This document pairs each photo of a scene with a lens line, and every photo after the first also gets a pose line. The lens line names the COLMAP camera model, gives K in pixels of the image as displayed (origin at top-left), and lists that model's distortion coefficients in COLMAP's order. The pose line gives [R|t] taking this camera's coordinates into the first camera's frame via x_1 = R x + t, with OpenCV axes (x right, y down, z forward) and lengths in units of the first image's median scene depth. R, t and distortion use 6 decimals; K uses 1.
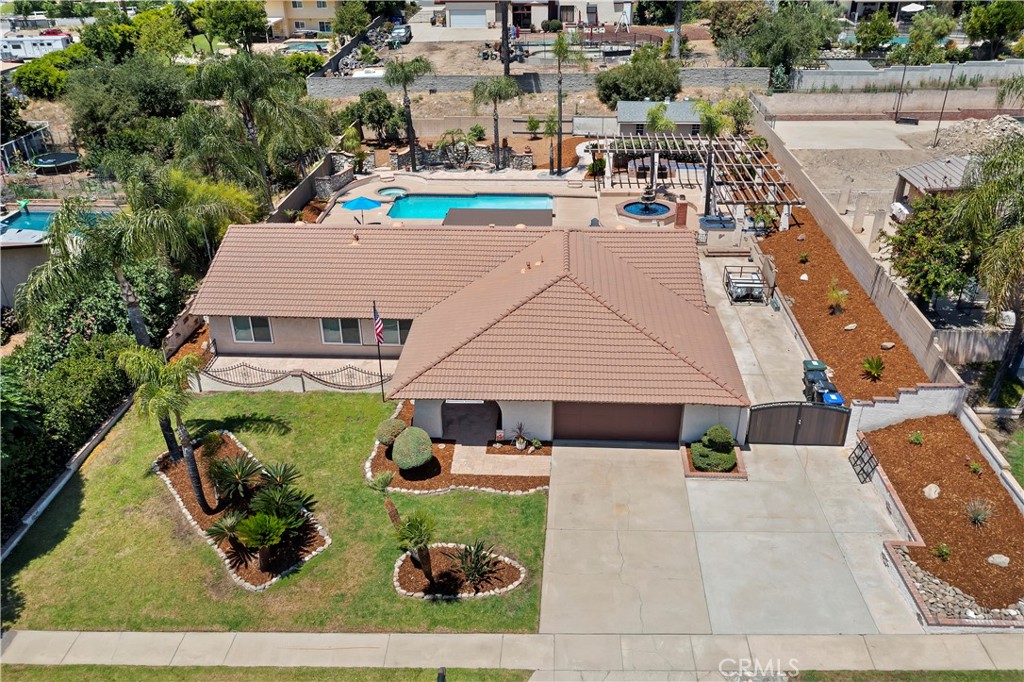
lens RADIAL K [[816.5, 0, 510.8], [0, 816.5, 339.5], [0, 0, 1]] dist [-0.006223, 0.005307]
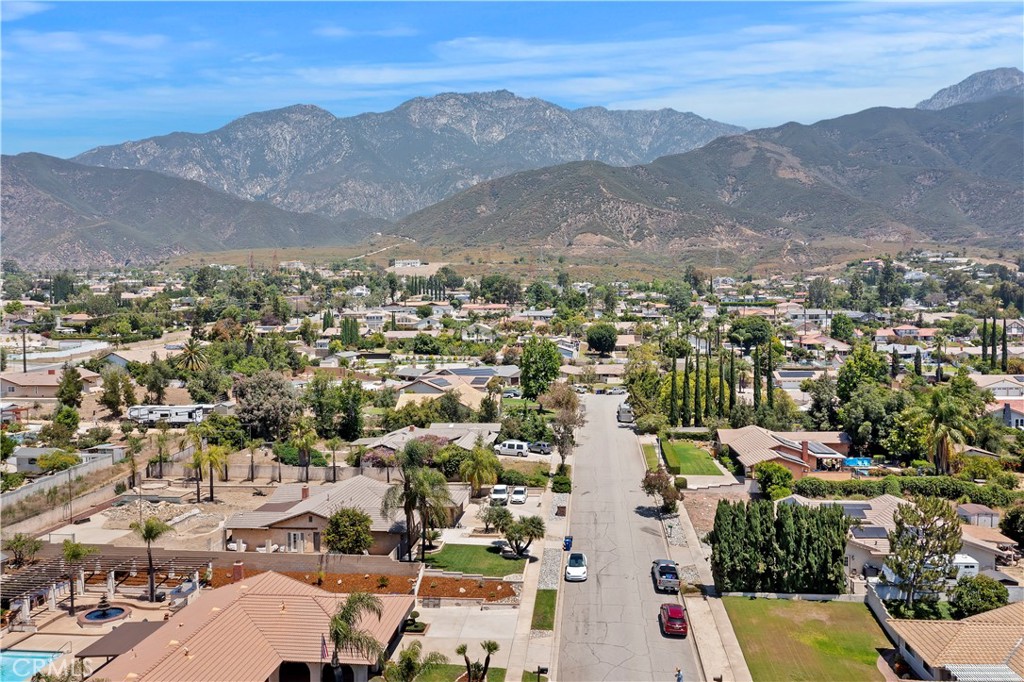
lens RADIAL K [[816.5, 0, 510.8], [0, 816.5, 339.5], [0, 0, 1]] dist [-0.006223, 0.005307]
pose [[0.039962, -0.022768, 0.998942, -1.993746], [0.474111, 0.880464, 0.001101, -0.436899], [-0.879558, 0.473566, 0.045979, 0.302165]]
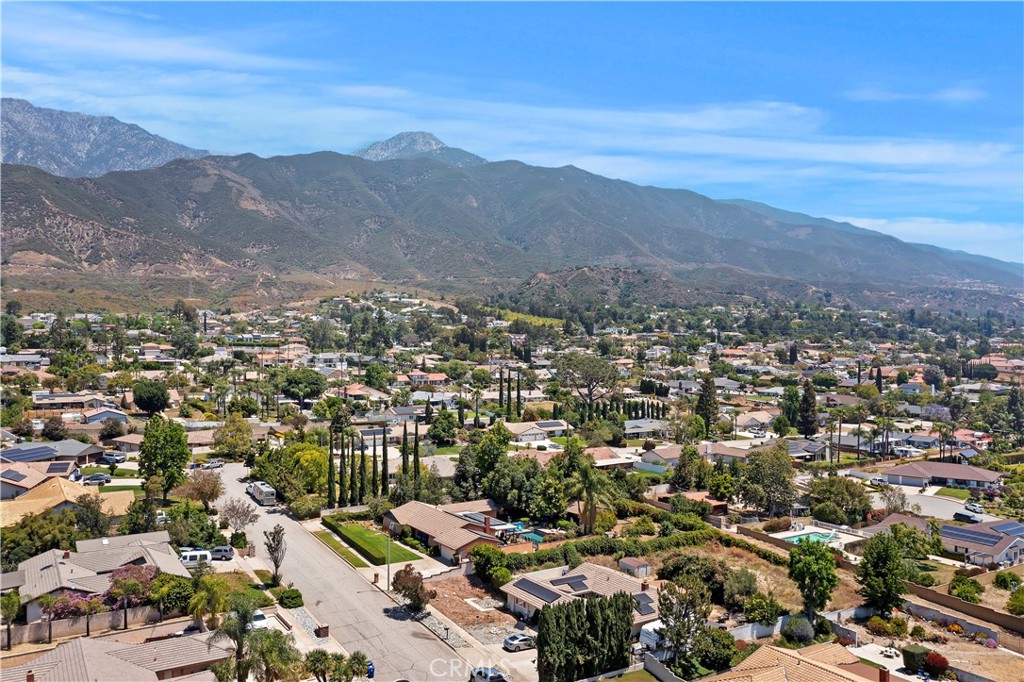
lens RADIAL K [[815.4, 0, 511.1], [0, 815.4, 343.1], [0, 0, 1]] dist [-0.007367, 0.005181]
pose [[-0.576867, 0.001746, 0.816836, -1.685516], [0.384168, 0.883079, 0.269420, -1.277107], [-0.720860, 0.469222, -0.510089, 1.162103]]
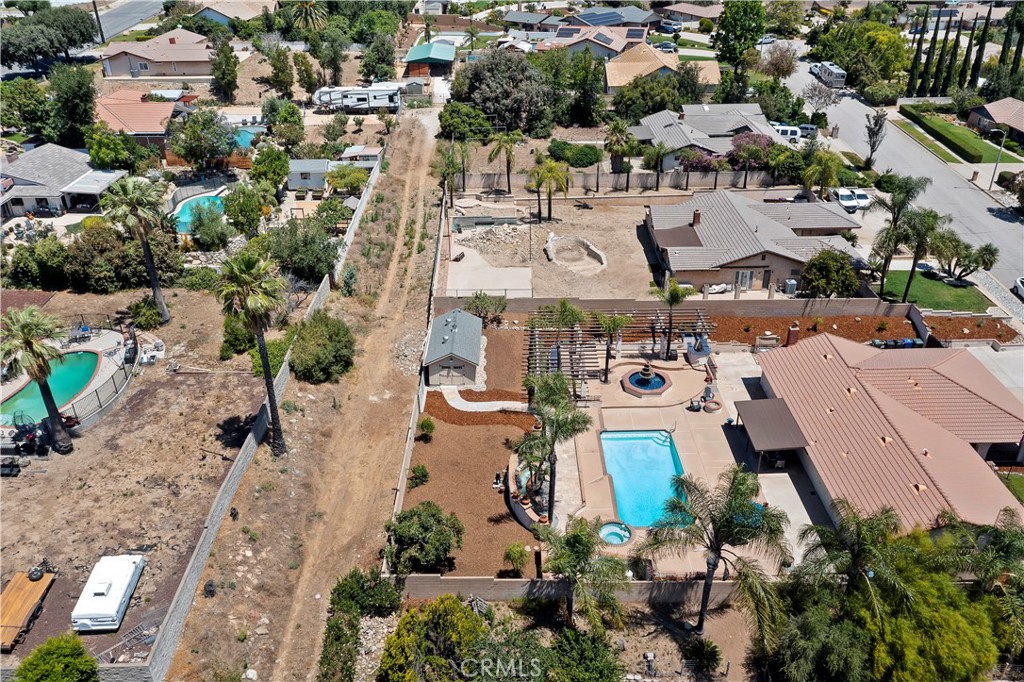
lens RADIAL K [[816.5, 0, 510.8], [0, 816.5, 339.5], [0, 0, 1]] dist [-0.006223, 0.005307]
pose [[-0.067212, -0.469023, 0.880625, -1.649490], [0.479318, 0.758921, 0.440787, -1.580855], [-0.875064, 0.451726, 0.173803, 1.706686]]
